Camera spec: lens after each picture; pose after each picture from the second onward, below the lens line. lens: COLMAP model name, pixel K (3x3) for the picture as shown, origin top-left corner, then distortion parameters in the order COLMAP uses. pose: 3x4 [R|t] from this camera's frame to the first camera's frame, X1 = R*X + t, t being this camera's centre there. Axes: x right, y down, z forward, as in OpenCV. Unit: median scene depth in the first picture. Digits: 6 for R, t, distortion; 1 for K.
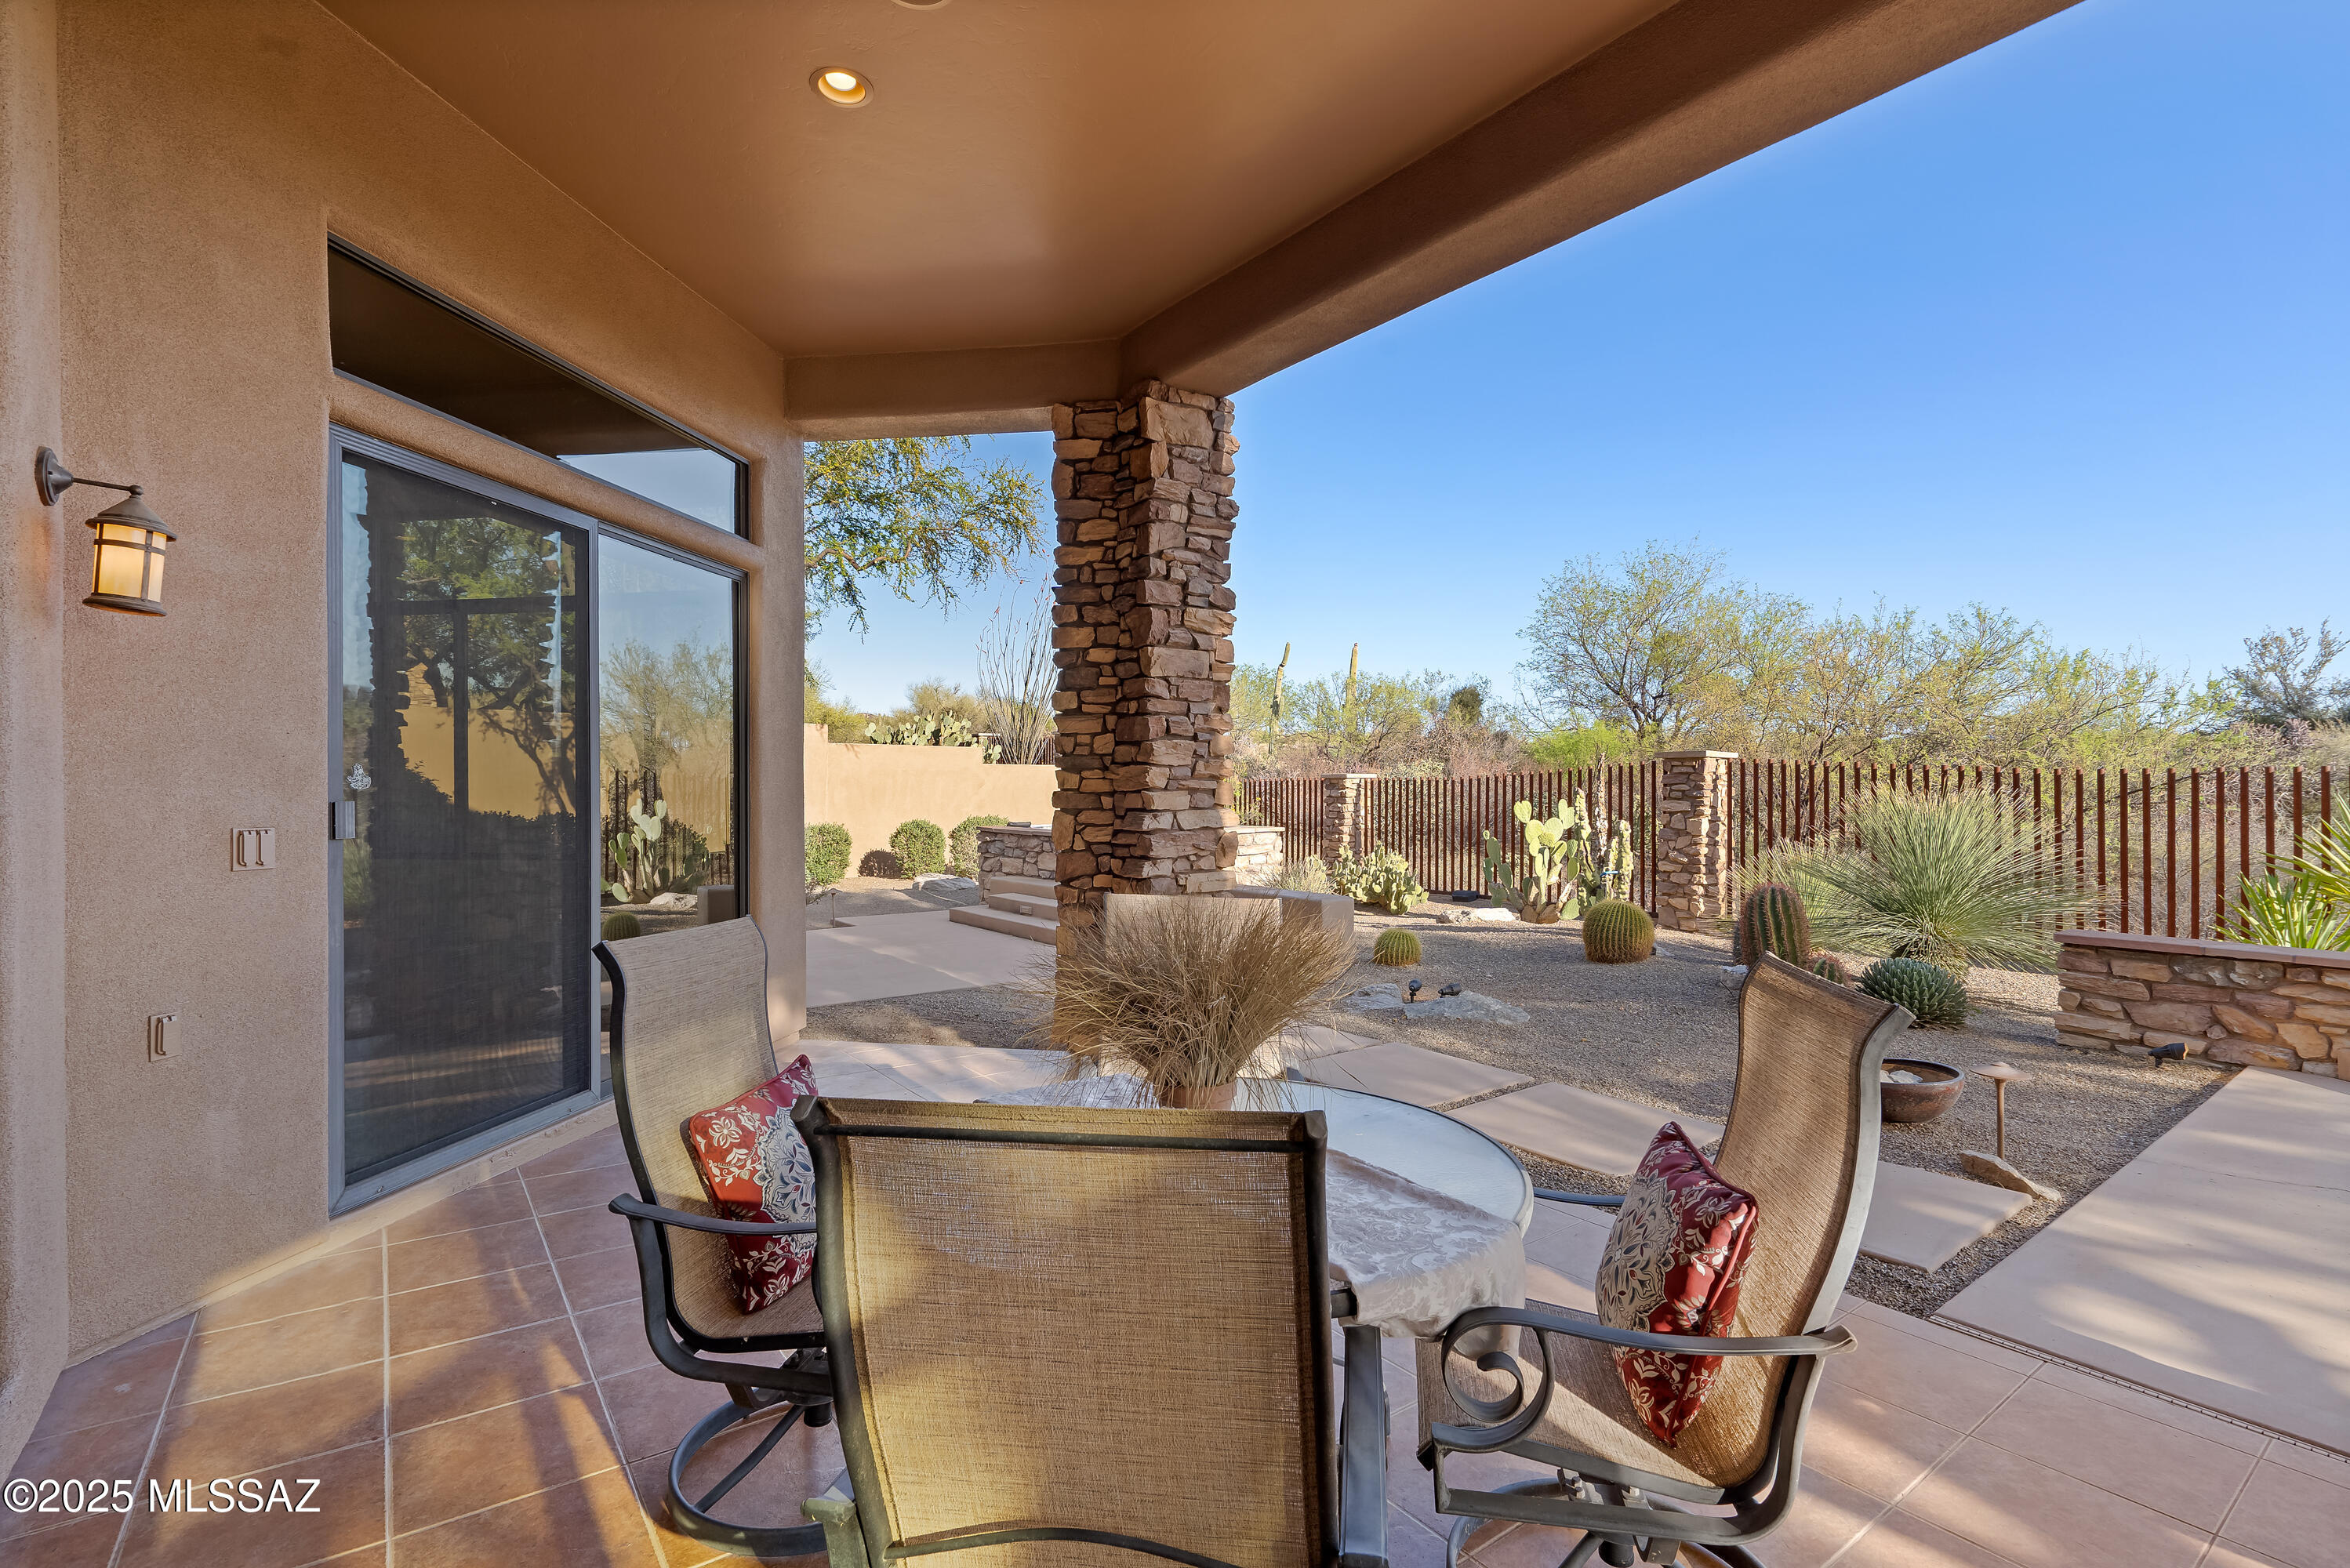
lens RADIAL K [[1094.7, 0, 1182.2], [0, 1094.7, 792.7], [0, 0, 1]] dist [-0.002964, -0.000139]
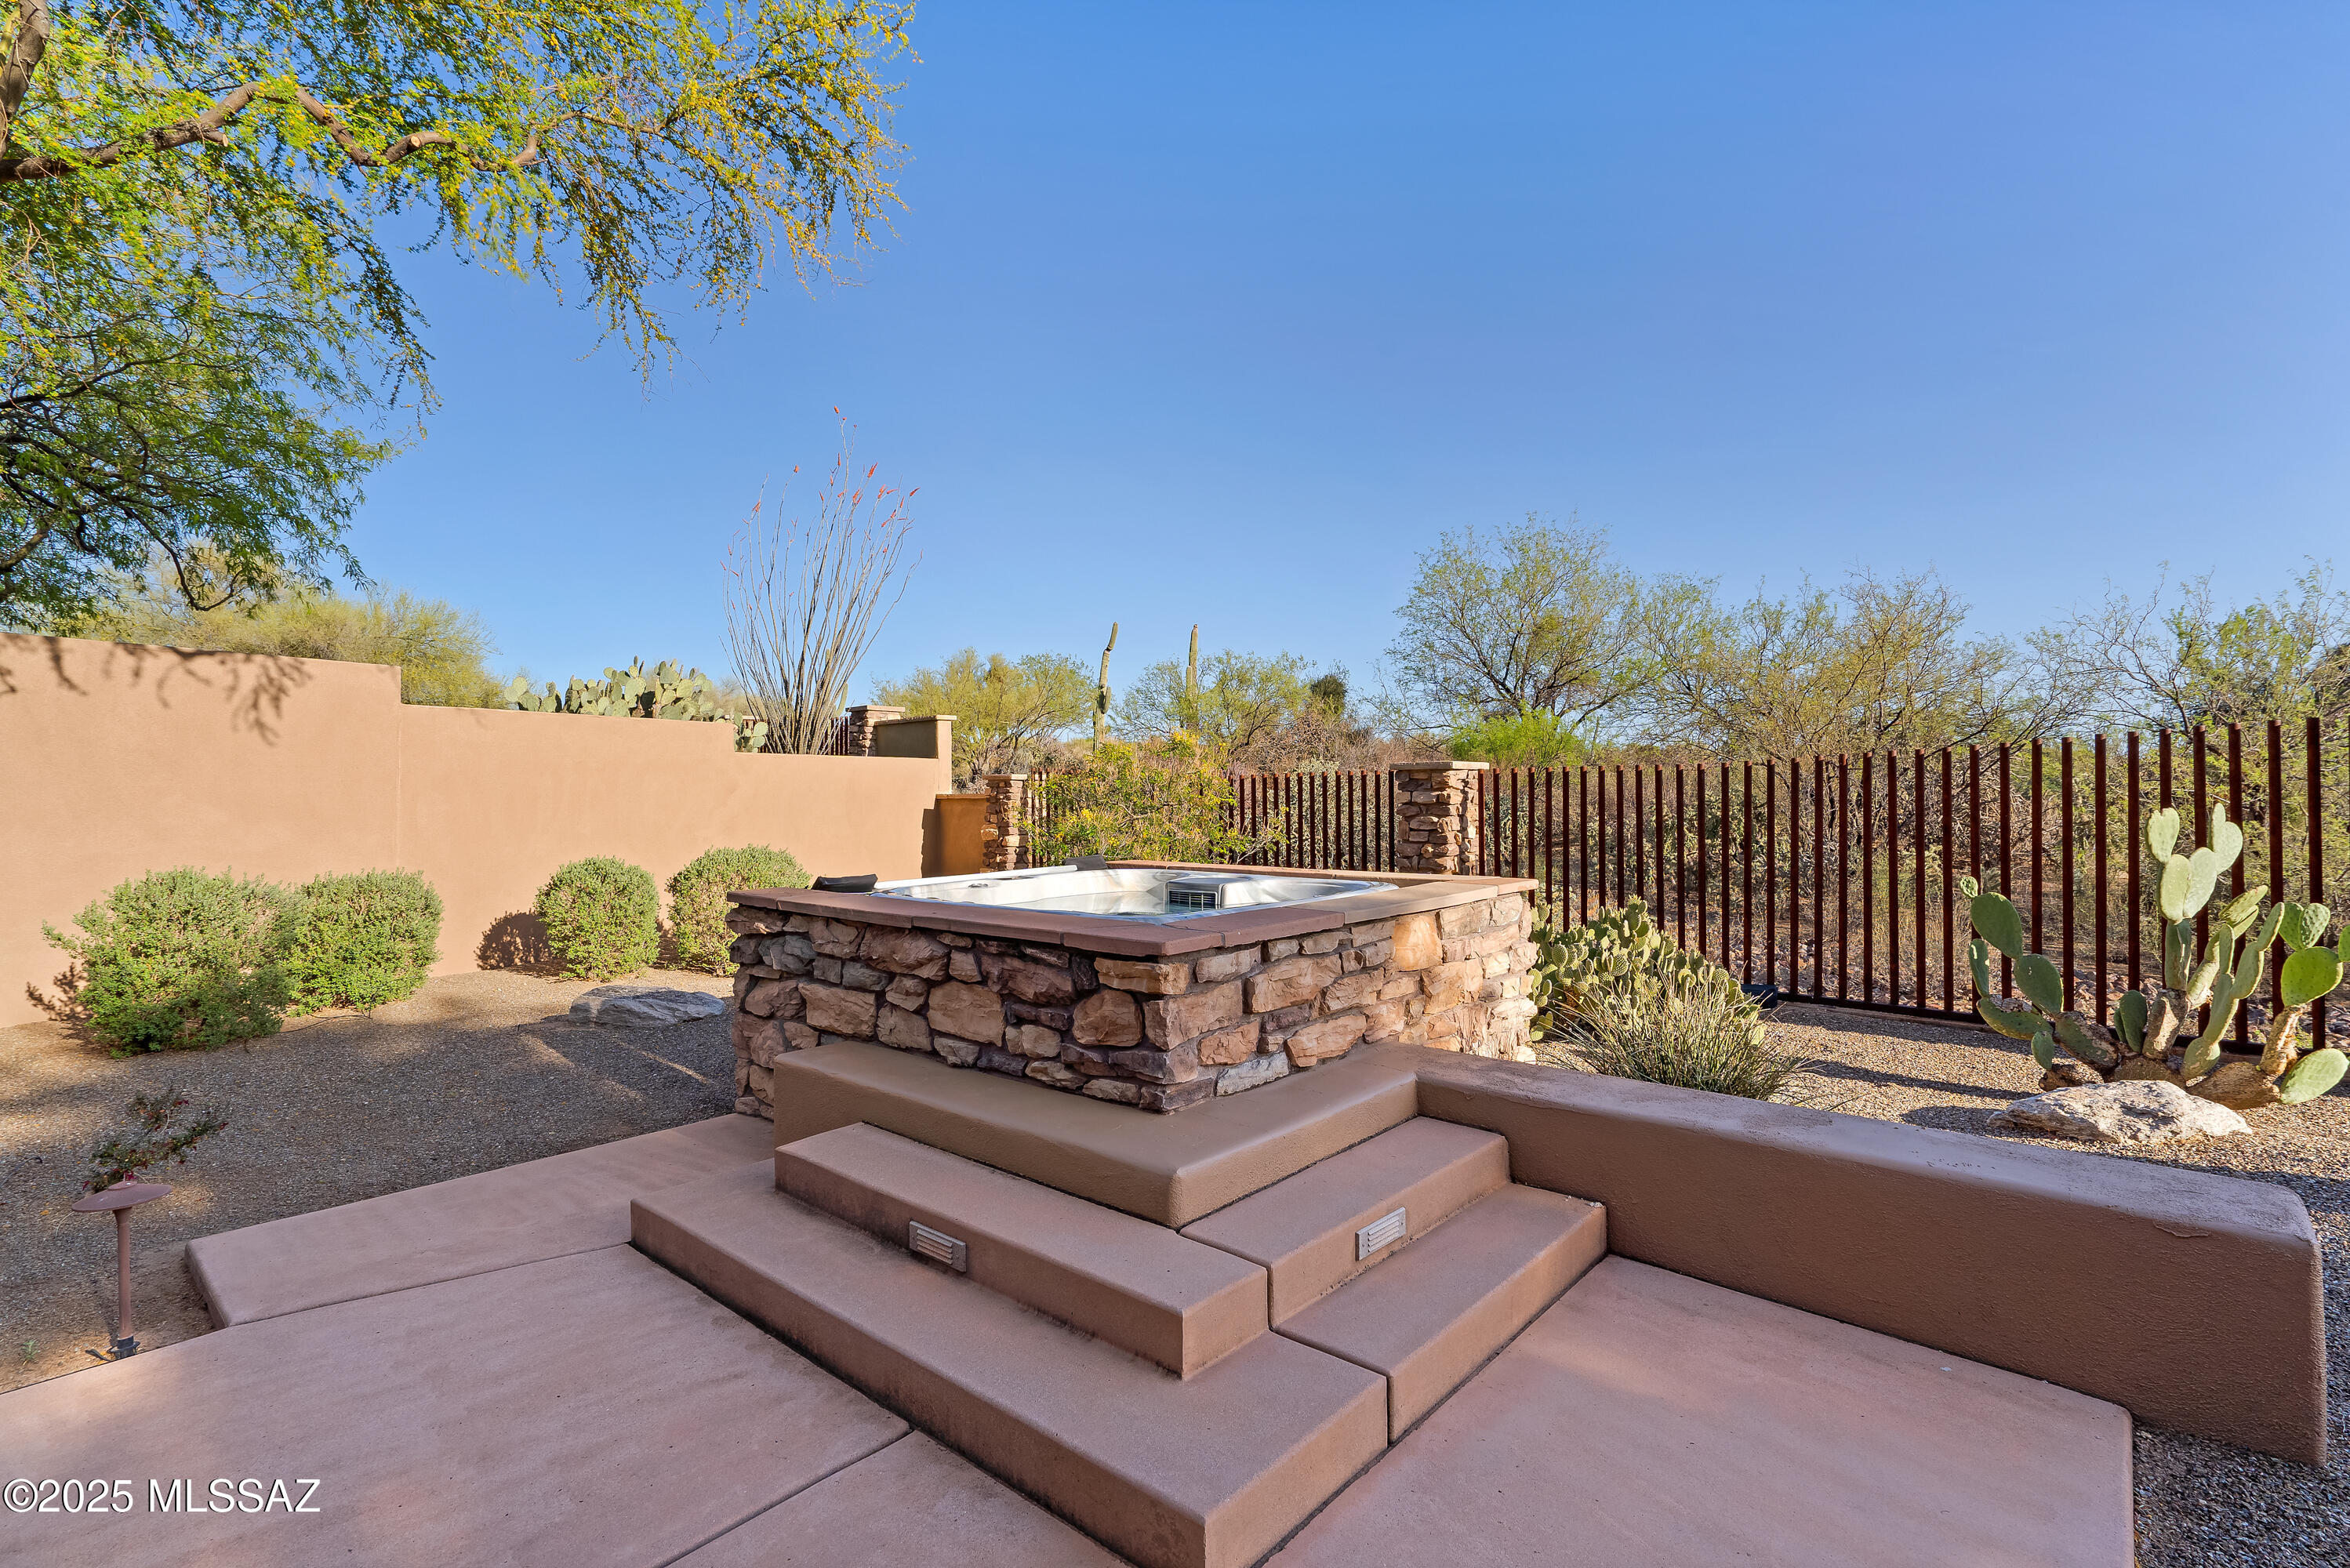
lens RADIAL K [[1066.3, 0, 1177.8], [0, 1066.3, 803.4], [0, 0, 1]] dist [-0.001594, 0.000392]
pose [[0.976144, -0.008373, 0.216964, -0.116733], [0.007979, 0.999965, 0.002694, 0.001484], [-0.216979, -0.000898, 0.976176, 0.613414]]
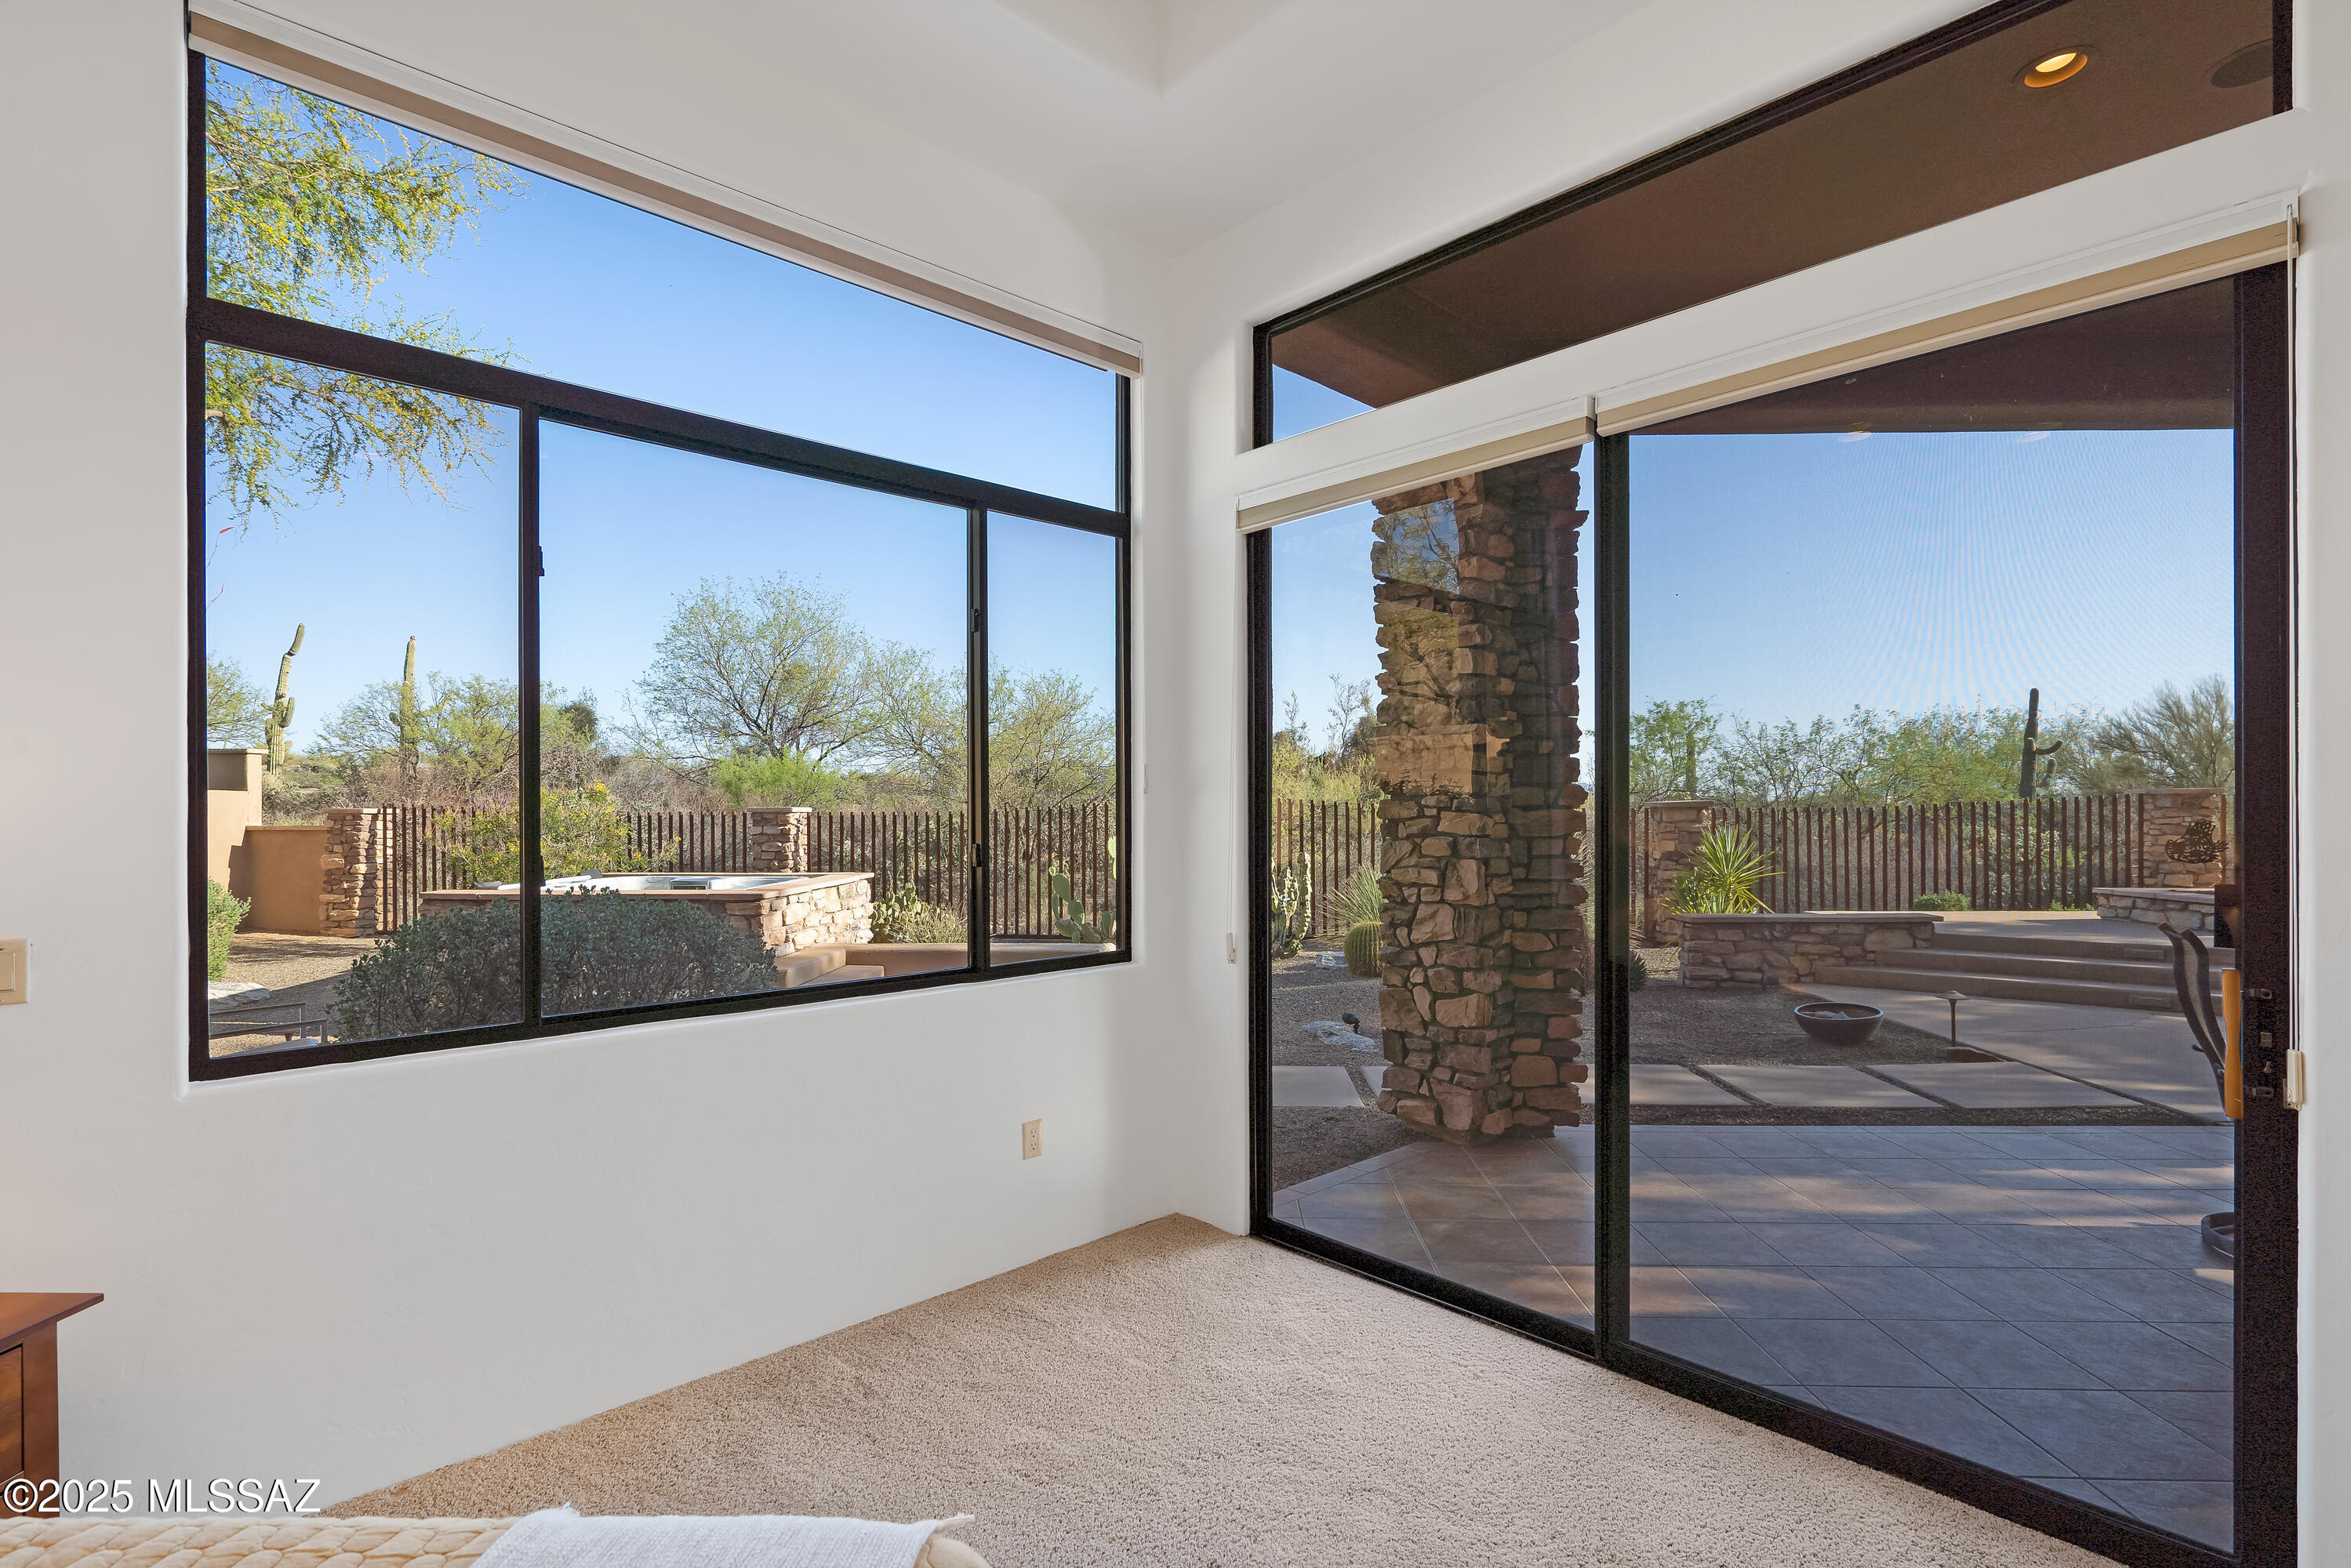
lens RADIAL K [[1098.7, 0, 1178.0], [0, 1098.7, 807.4], [0, 0, 1]] dist [-0.001262, 0.000466]
pose [[0.610221, 0.003542, 0.792223, -0.411589], [0.006497, 0.999934, -0.009476, -0.008222], [-0.792205, 0.010930, 0.610158, 0.286437]]
